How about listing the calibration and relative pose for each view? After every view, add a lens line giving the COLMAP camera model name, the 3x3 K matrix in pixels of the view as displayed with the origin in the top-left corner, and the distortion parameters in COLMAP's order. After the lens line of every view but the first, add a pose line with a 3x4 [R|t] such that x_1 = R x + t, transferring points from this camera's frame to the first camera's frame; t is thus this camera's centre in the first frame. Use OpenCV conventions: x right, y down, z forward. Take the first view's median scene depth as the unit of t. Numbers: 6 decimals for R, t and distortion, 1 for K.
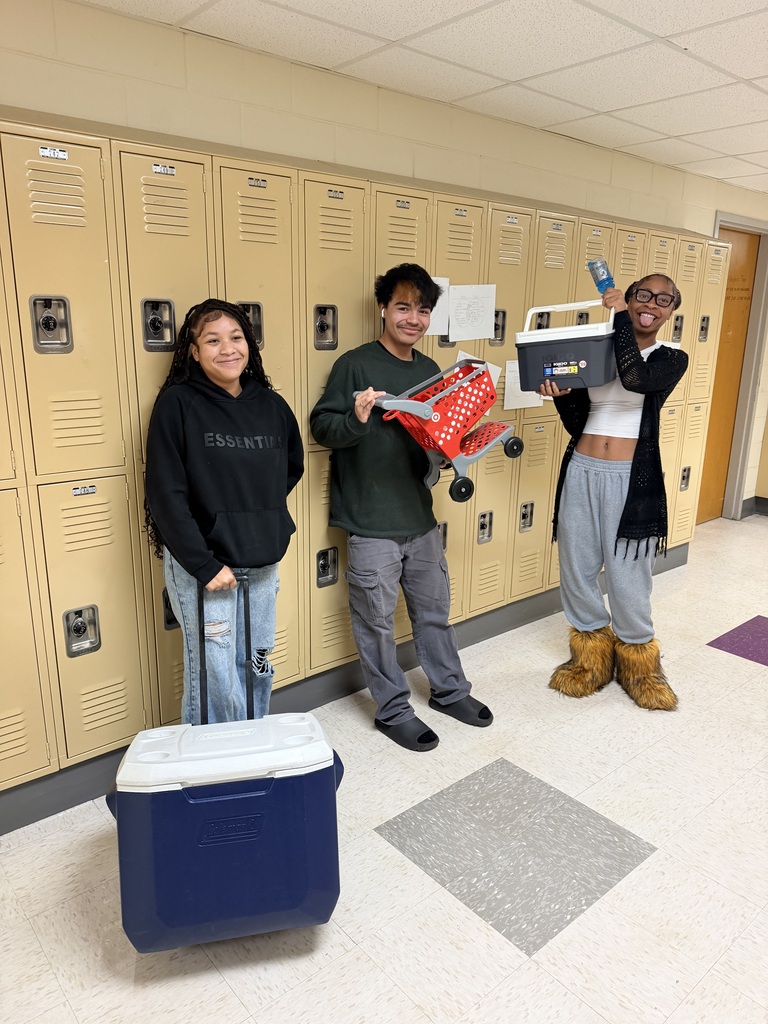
lens RADIAL K [[725.6, 0, 380.7], [0, 725.6, 512.5], [0, 0, 1]] dist [-0.000421, -0.006139]
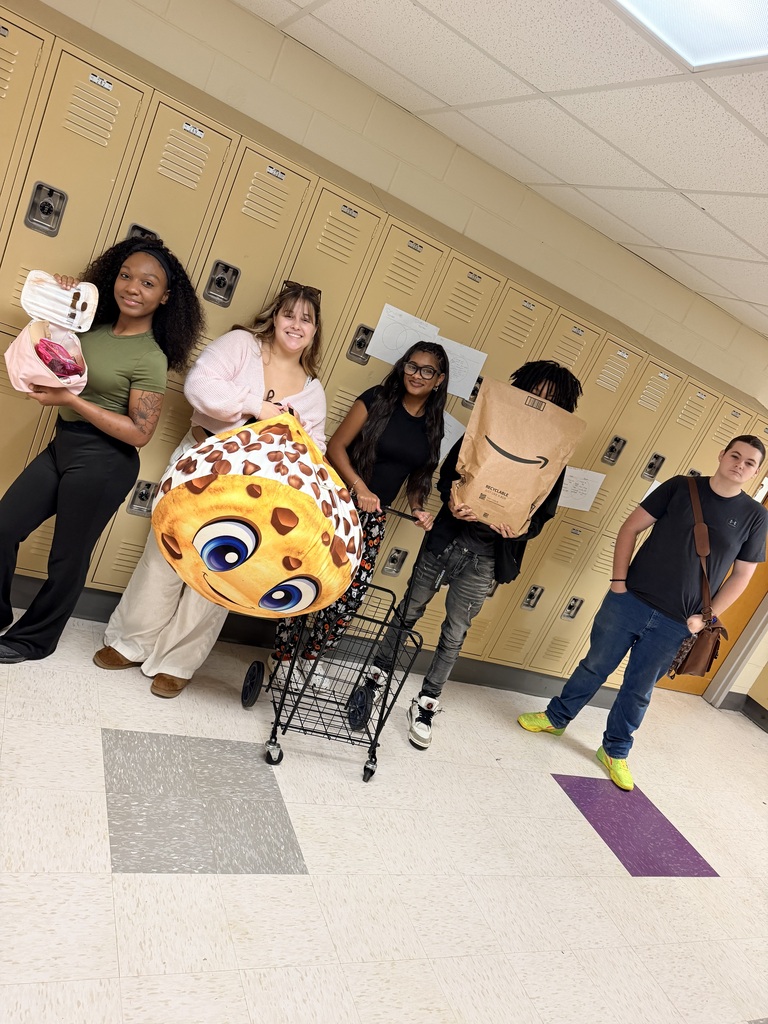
lens RADIAL K [[725.6, 0, 388.6], [0, 725.6, 516.2], [0, 0, 1]] dist [-0.000421, -0.006139]
pose [[0.882134, 0.438789, -0.171185, 0.438703], [-0.446279, 0.894874, -0.005936, -0.045204], [0.150585, 0.081632, 0.985221, -0.057901]]
